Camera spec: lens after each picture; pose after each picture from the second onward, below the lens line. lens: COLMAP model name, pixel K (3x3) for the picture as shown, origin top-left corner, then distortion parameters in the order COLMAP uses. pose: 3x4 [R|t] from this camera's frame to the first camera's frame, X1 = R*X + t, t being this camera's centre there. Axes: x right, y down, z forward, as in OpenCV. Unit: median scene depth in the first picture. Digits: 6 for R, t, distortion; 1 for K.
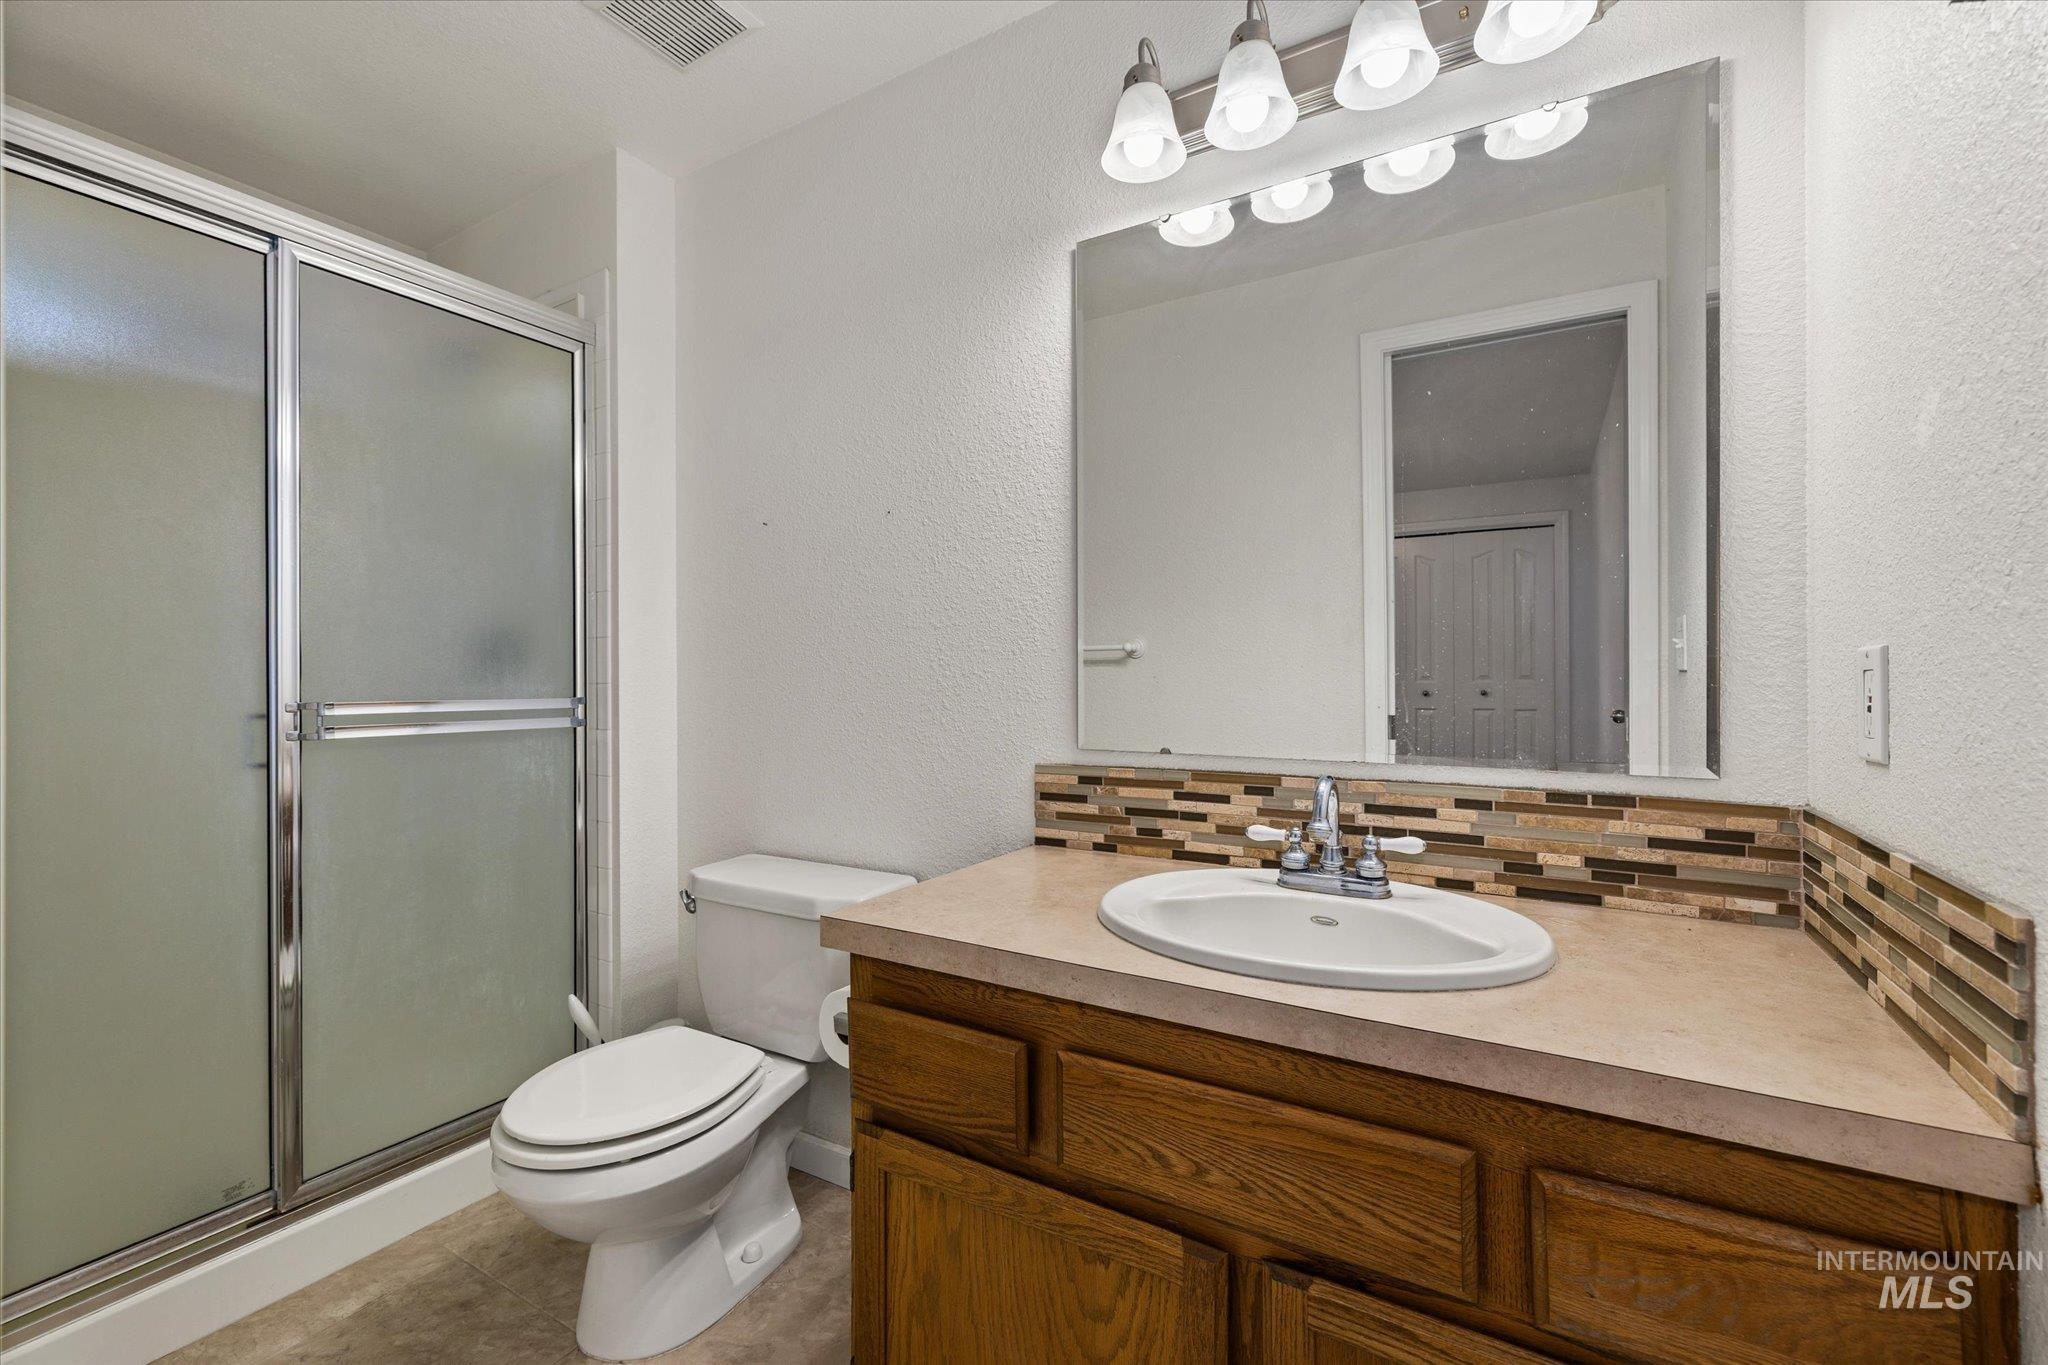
lens RADIAL K [[861.0, 0, 1017.2], [0, 861.0, 675.3], [0, 0, 1]] dist [0.002129, 0.000358]
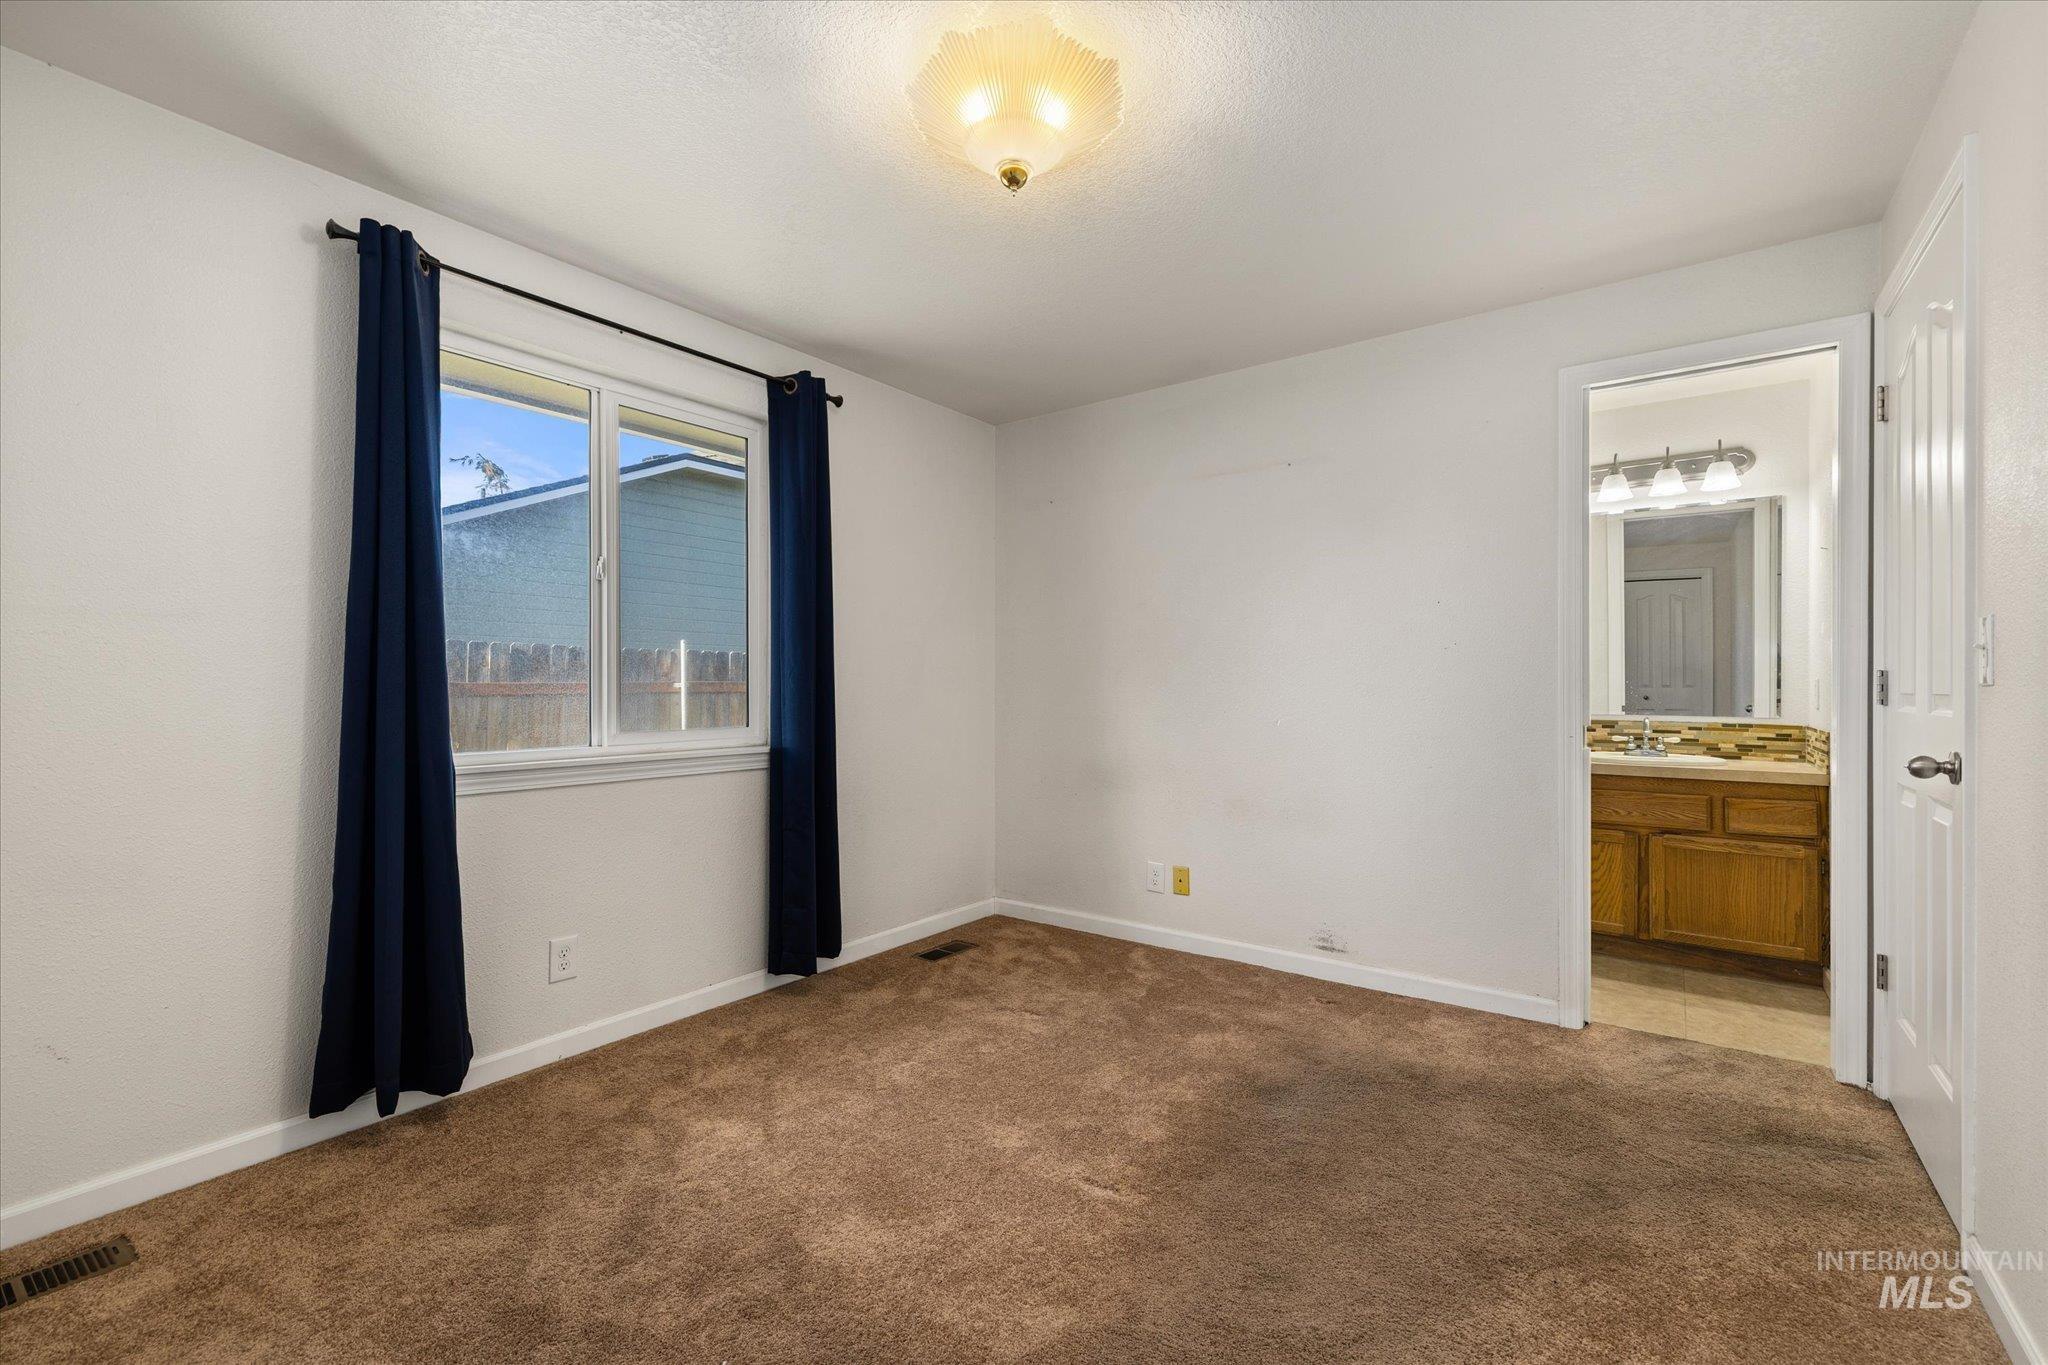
lens RADIAL K [[855.6, 0, 1022.5], [0, 855.6, 687.6], [0, 0, 1]] dist [0.001732, 0.000244]
pose [[0.995302, 0.004506, -0.096710, -1.504495], [-0.004026, 0.999979, 0.005154, 0.000801], [0.096731, -0.004740, 0.995299, -2.181222]]
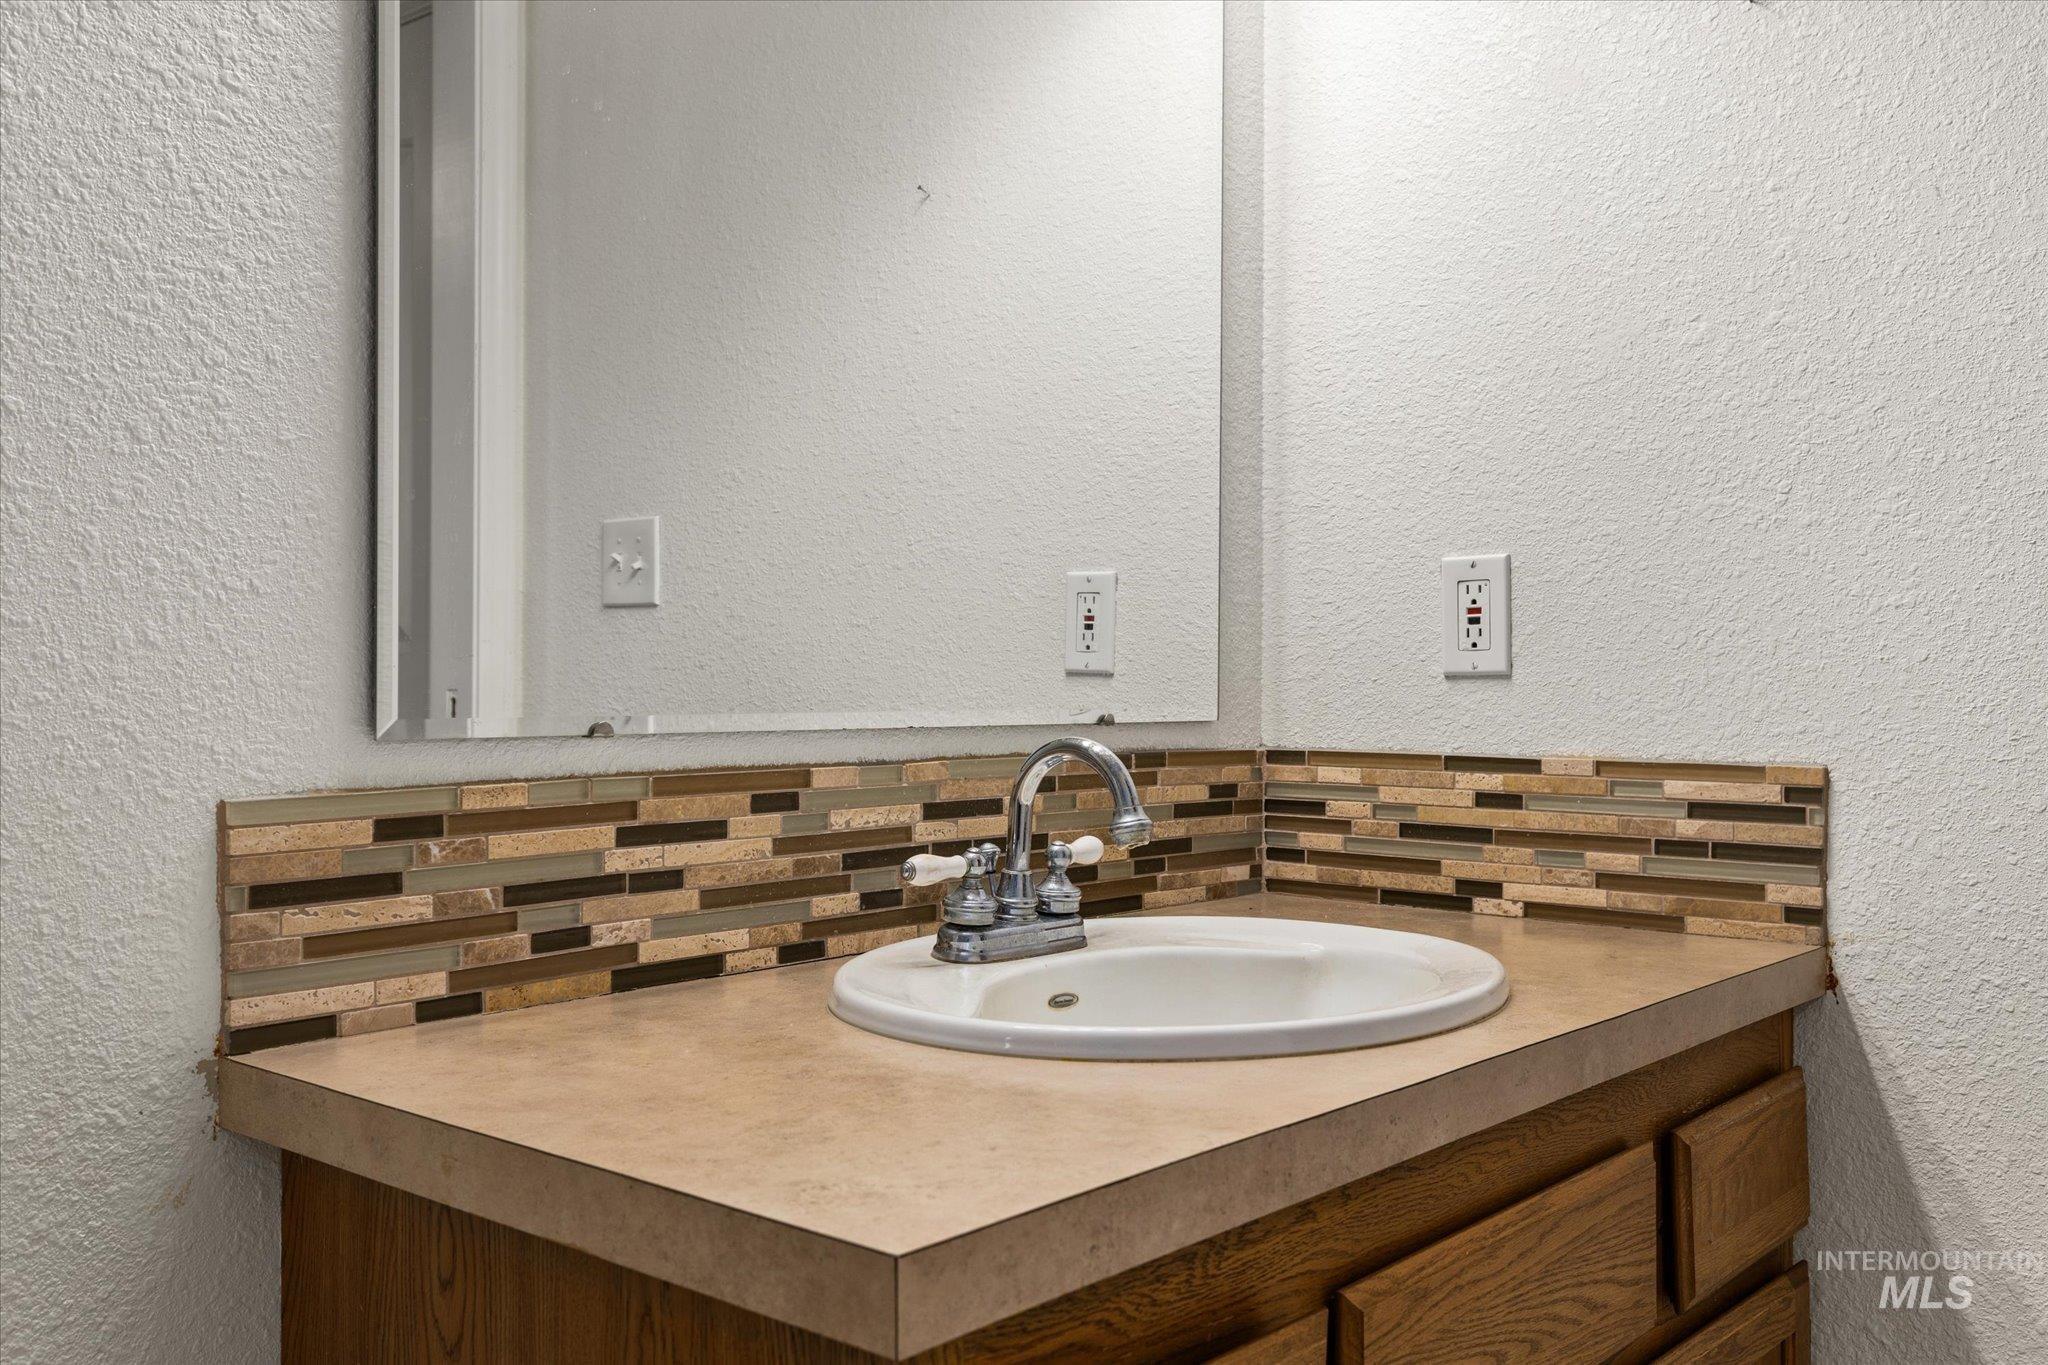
lens RADIAL K [[1824.7, 0, 1024.6], [0, 1824.7, 683.1], [0, 0, 1]] dist [0.009135, 0.006771]
pose [[0.168392, 0.002086, 0.985718, -0.764056], [-0.005804, 0.999983, -0.001124, 0.078038], [-0.985703, -0.005532, 0.168402, 0.784797]]
